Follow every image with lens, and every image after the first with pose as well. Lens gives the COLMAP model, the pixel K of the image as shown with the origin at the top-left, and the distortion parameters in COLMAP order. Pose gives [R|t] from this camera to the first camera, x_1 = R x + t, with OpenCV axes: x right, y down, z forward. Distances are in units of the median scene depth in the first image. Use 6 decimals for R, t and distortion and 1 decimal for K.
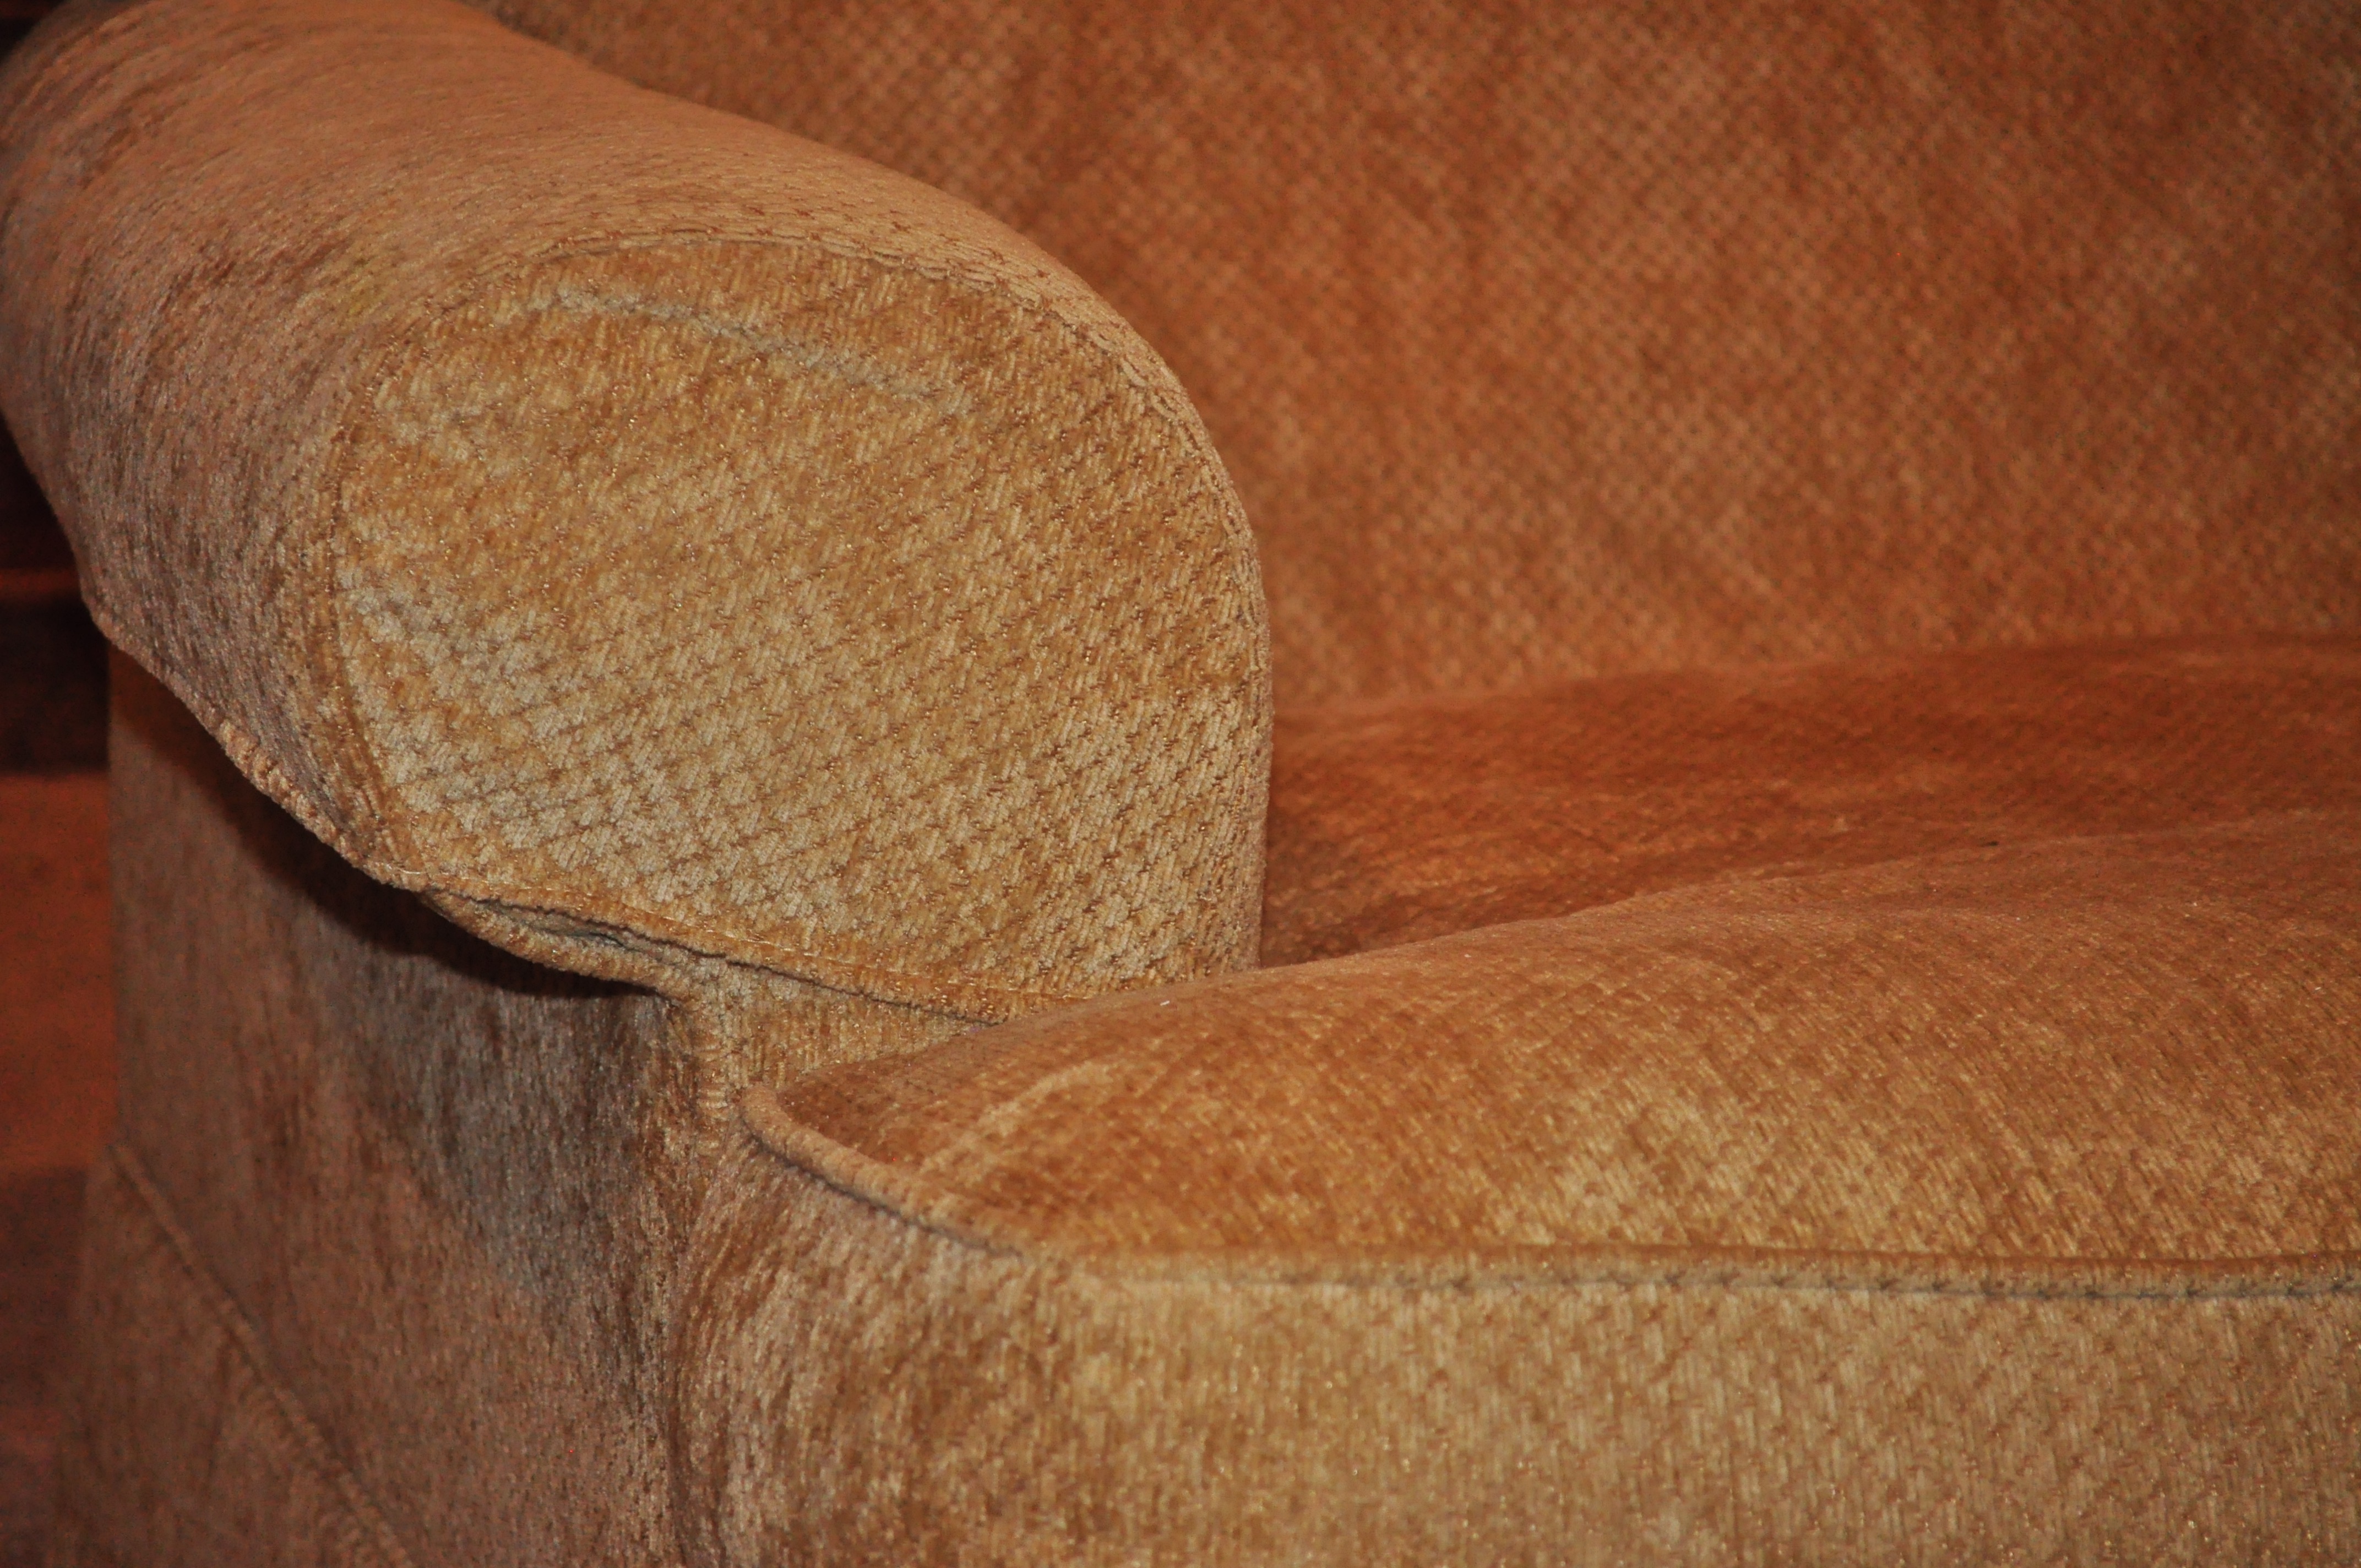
lens RADIAL K [[5489.7, 0, 1180.5], [0, 5489.7, 784.0], [0, 0, 1]] dist [-0.025755, 0.190862]
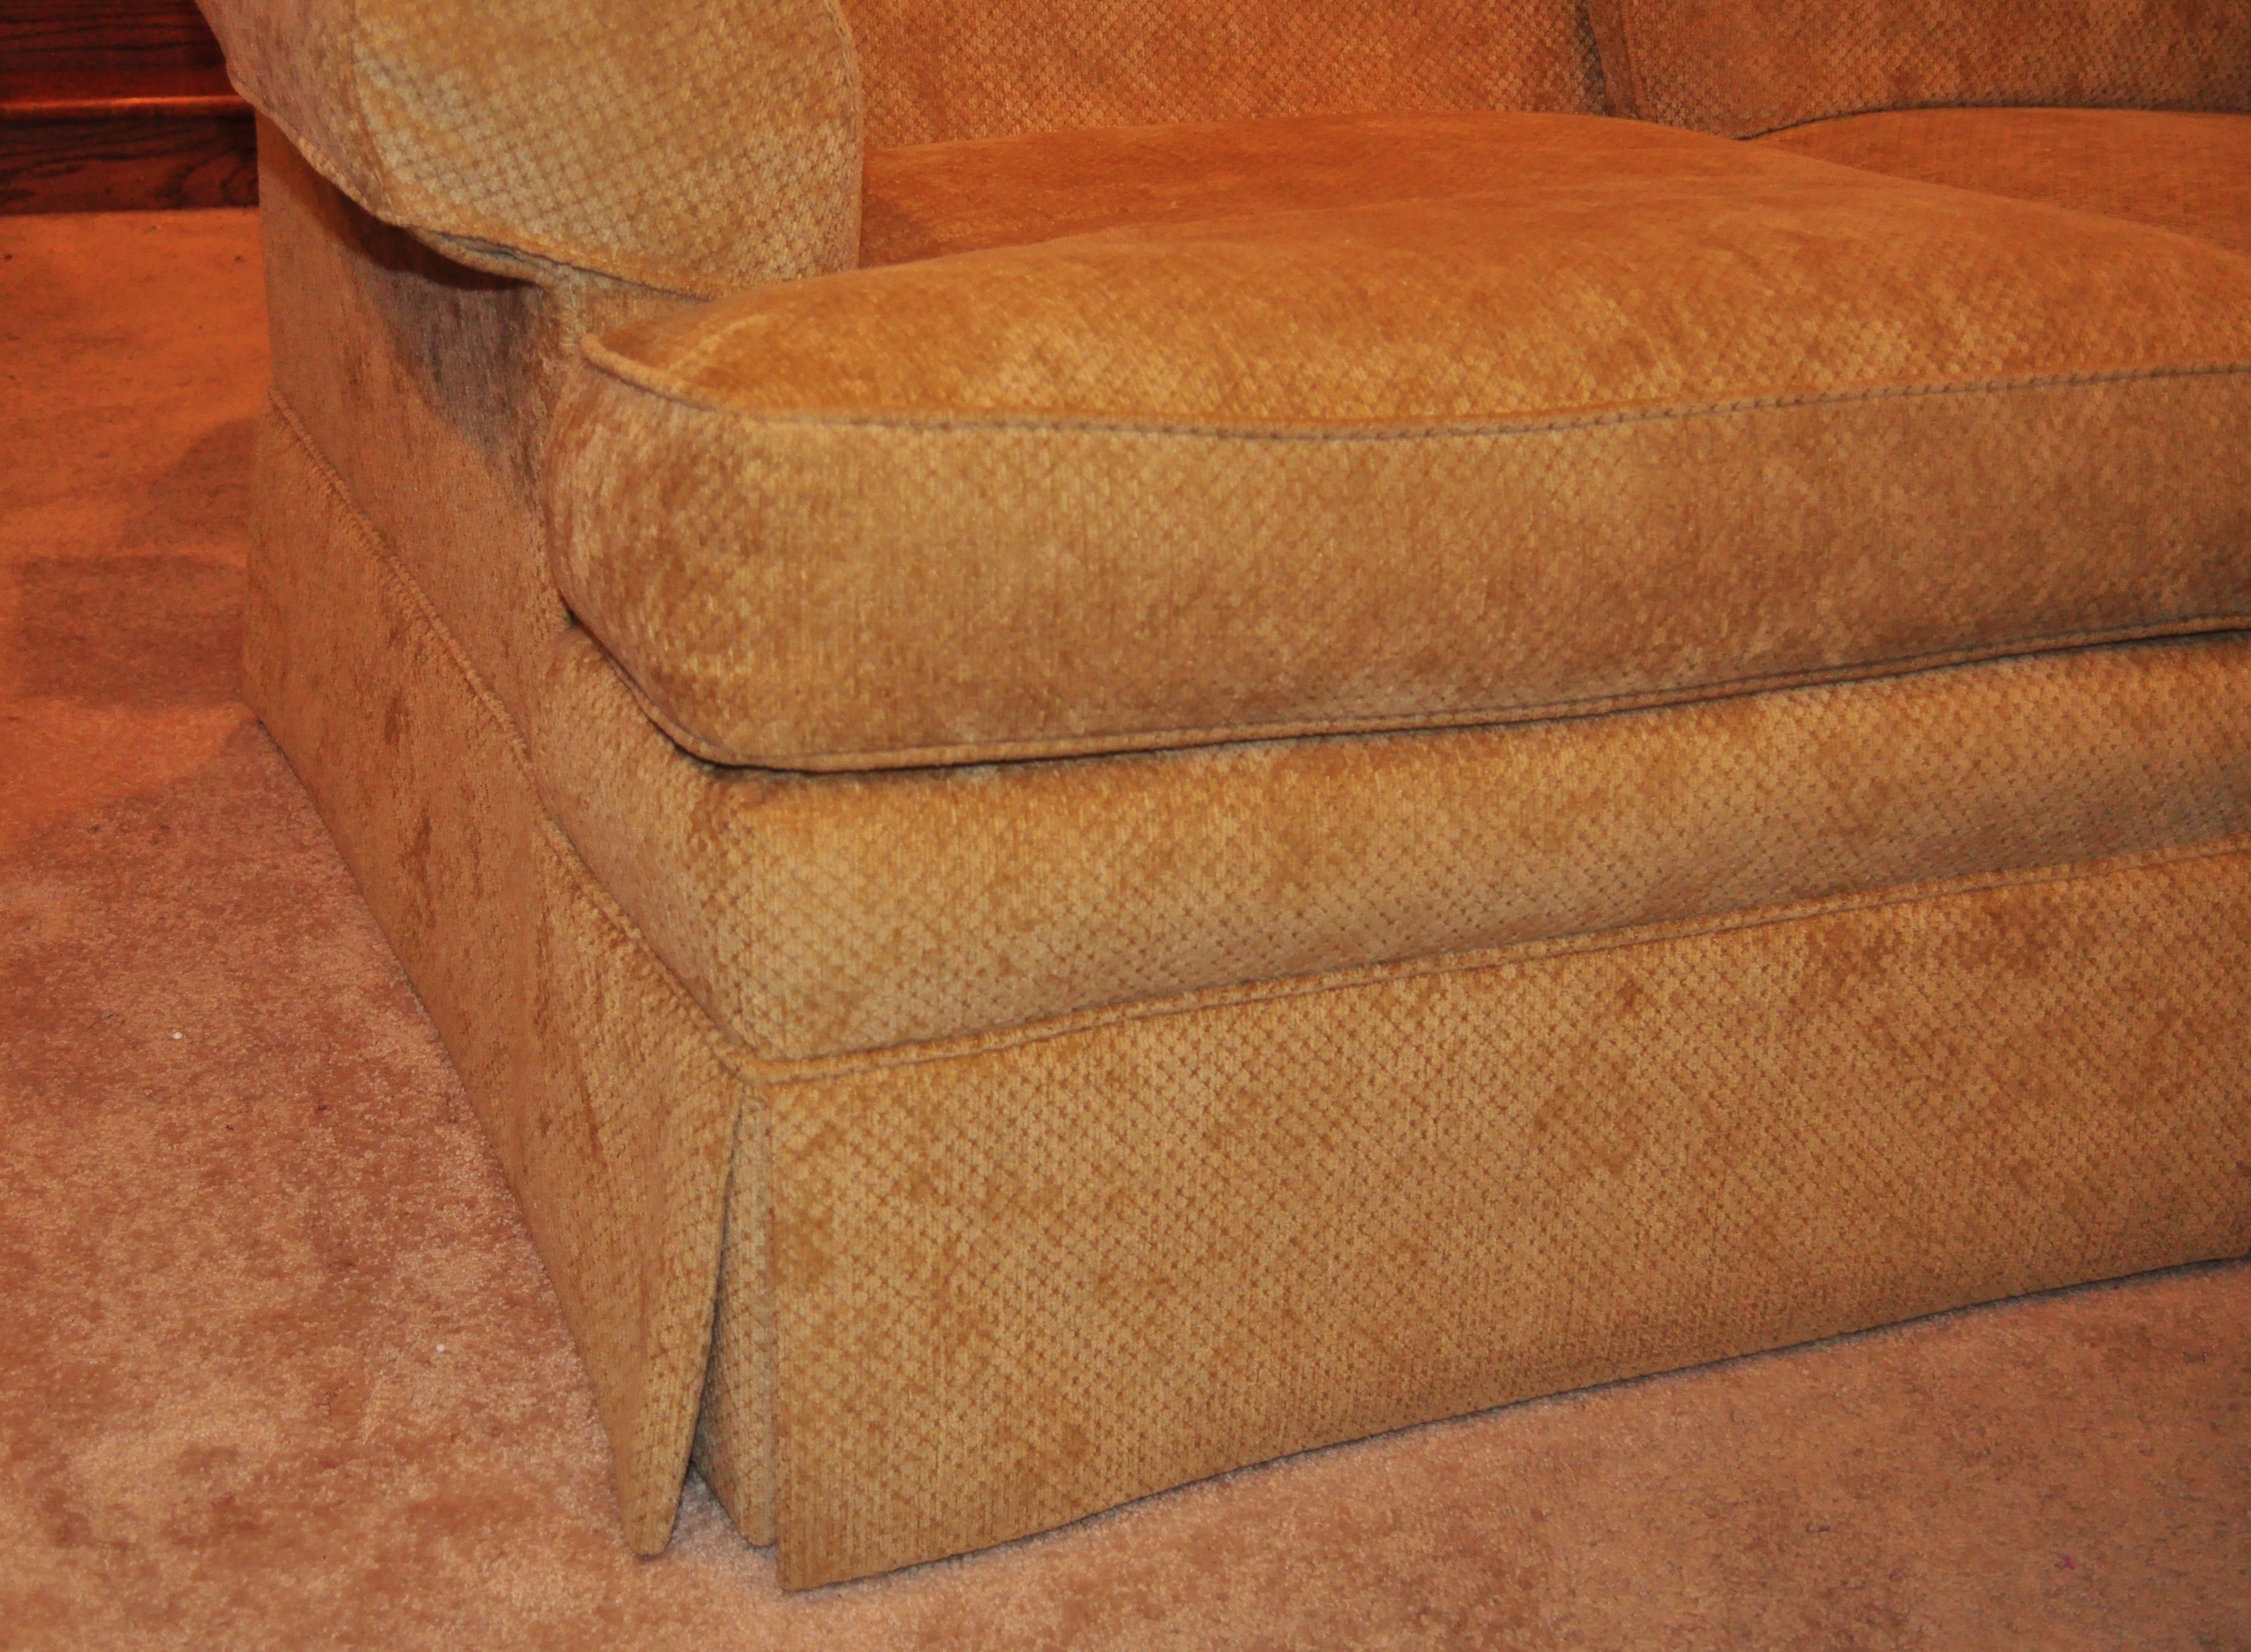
lens RADIAL K [[2950.2, 0, 985.1], [0, 2950.2, 883.5], [0, 0, 1]] dist [-0.024073, 0.018893]
pose [[0.999446, -0.001351, 0.033251, 0.026144], [-0.005819, 0.976686, 0.214592, 0.021759], [-0.032766, -0.214667, 0.976138, -0.040585]]
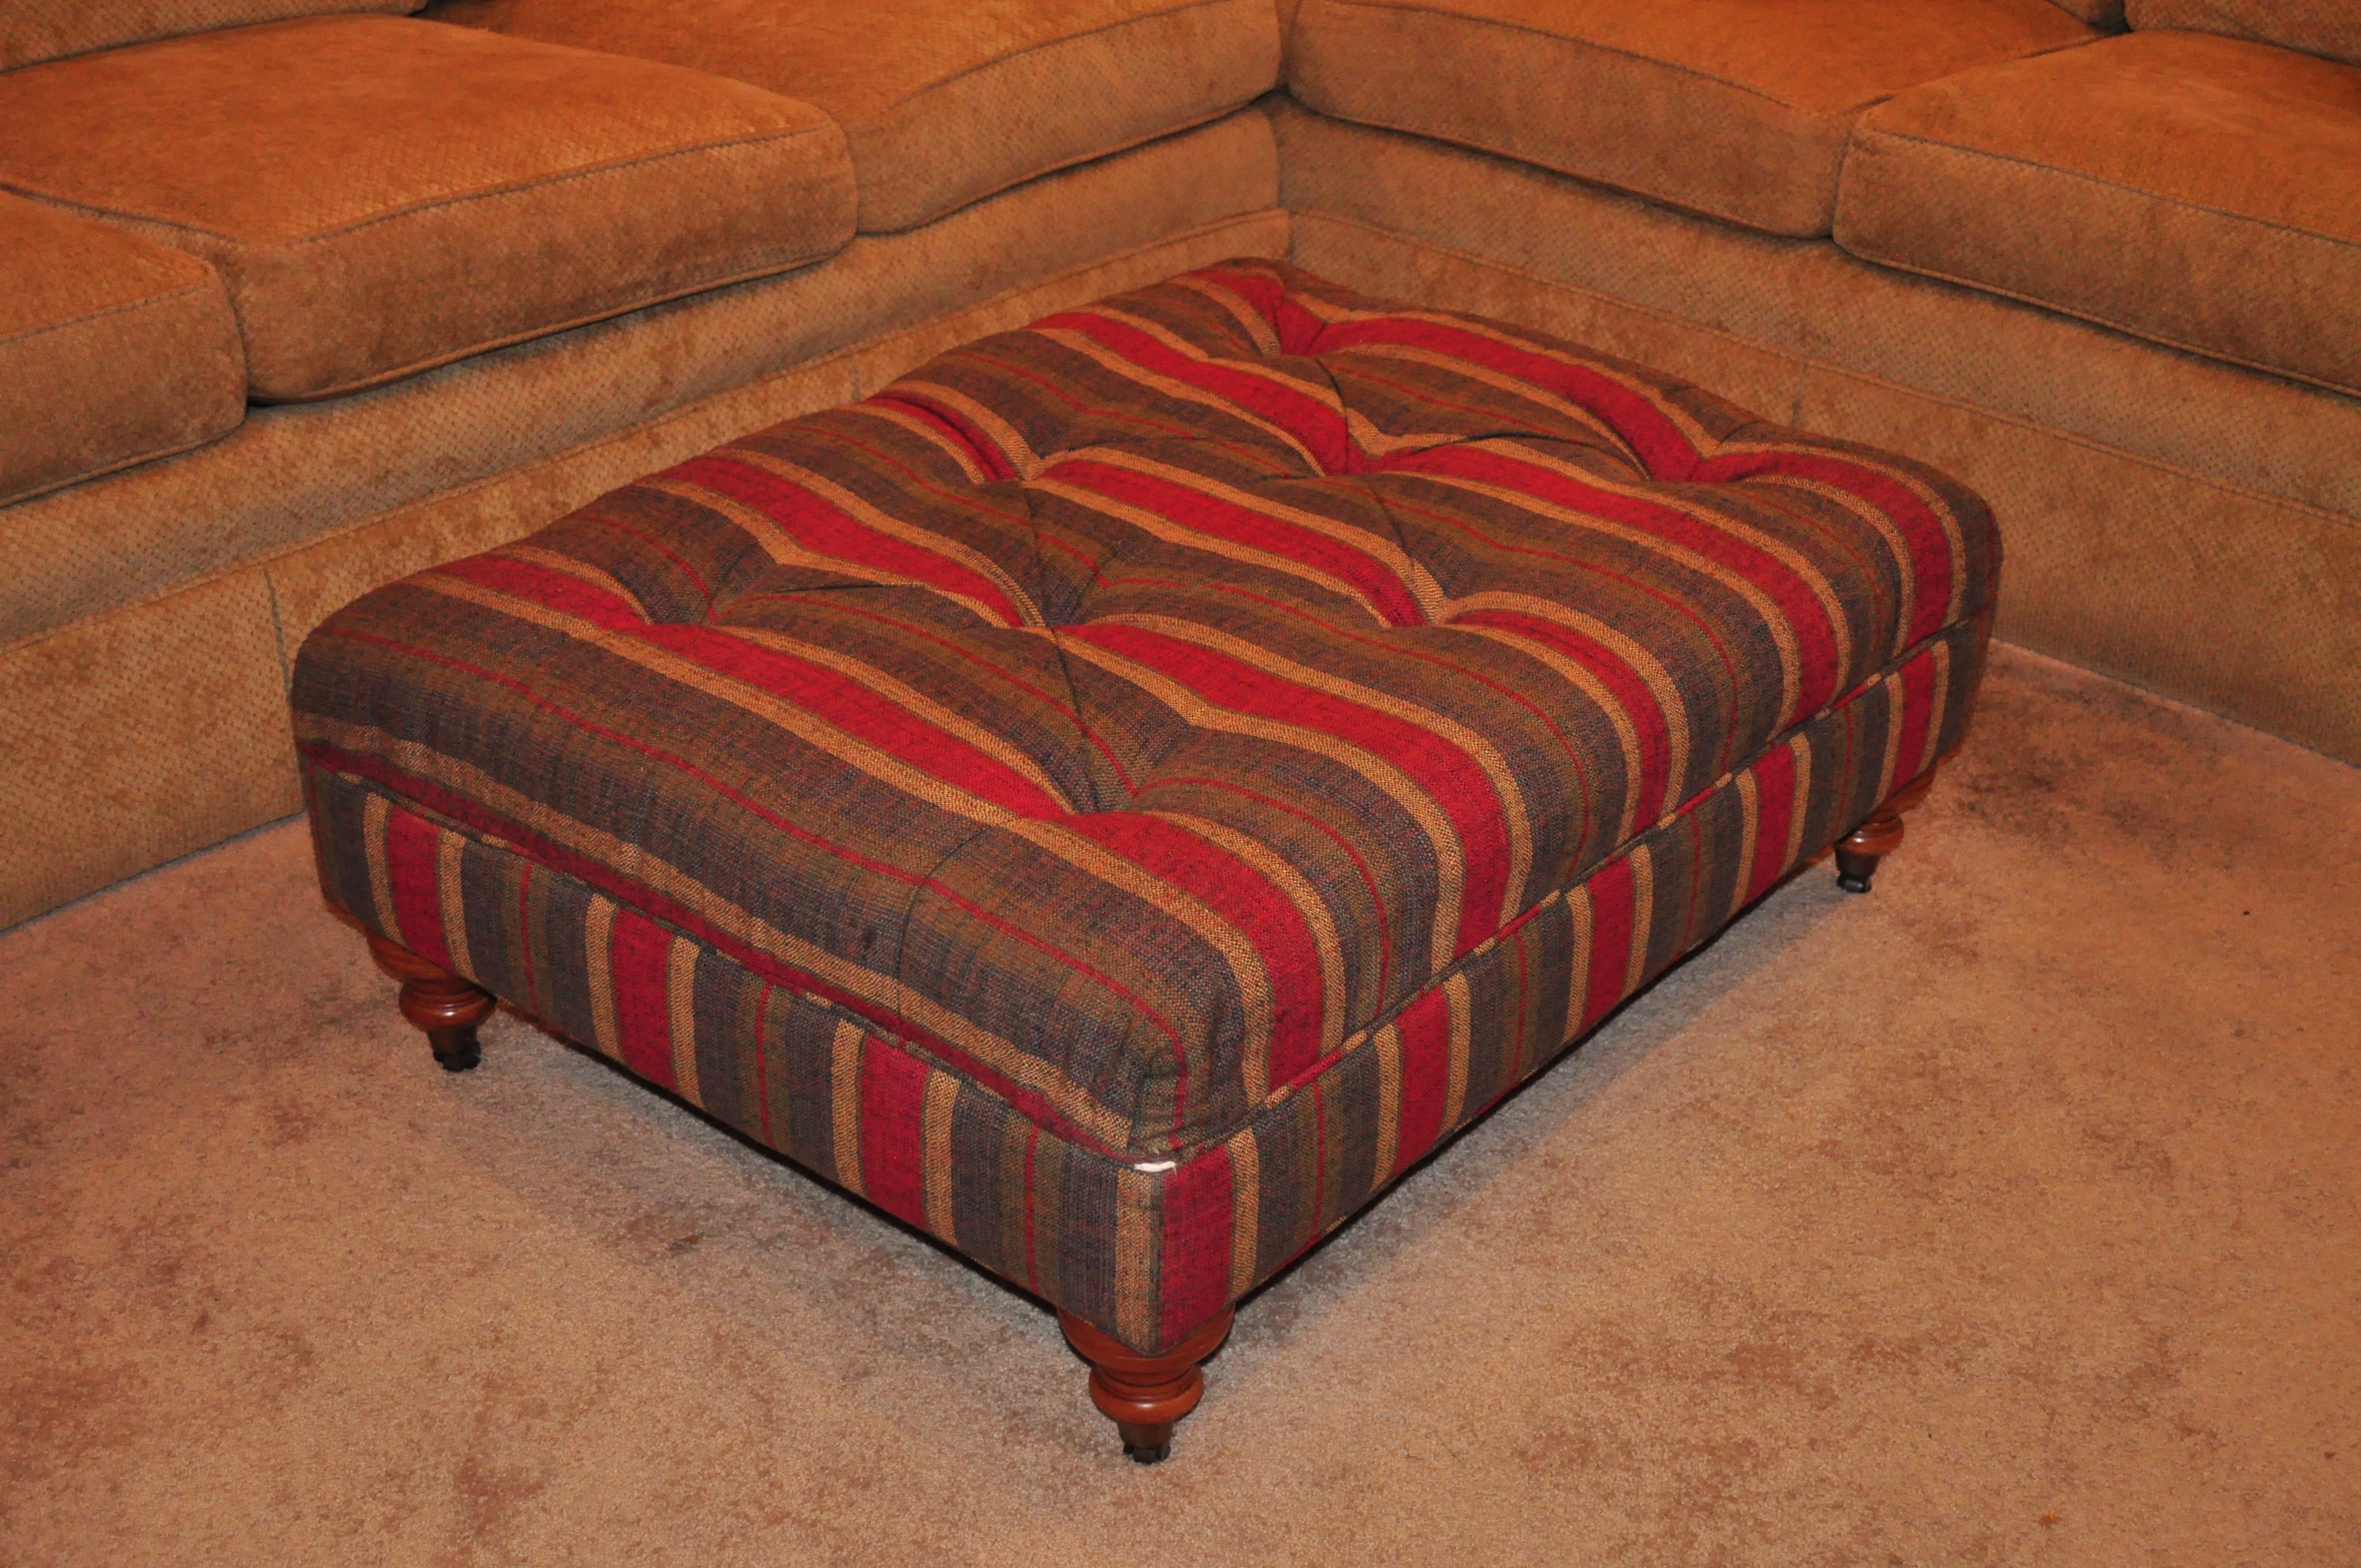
lens RADIAL K [[3138.3, 0, 1180.5], [0, 3138.3, 784.0], [0, 0, 1]] dist [-0.020212, 0.057516]
pose [[0.881936, -0.229175, 0.411907, 0.242641], [0.088967, 0.939077, 0.331992, -0.251613], [-0.462897, -0.256150, 0.848595, -1.016820]]
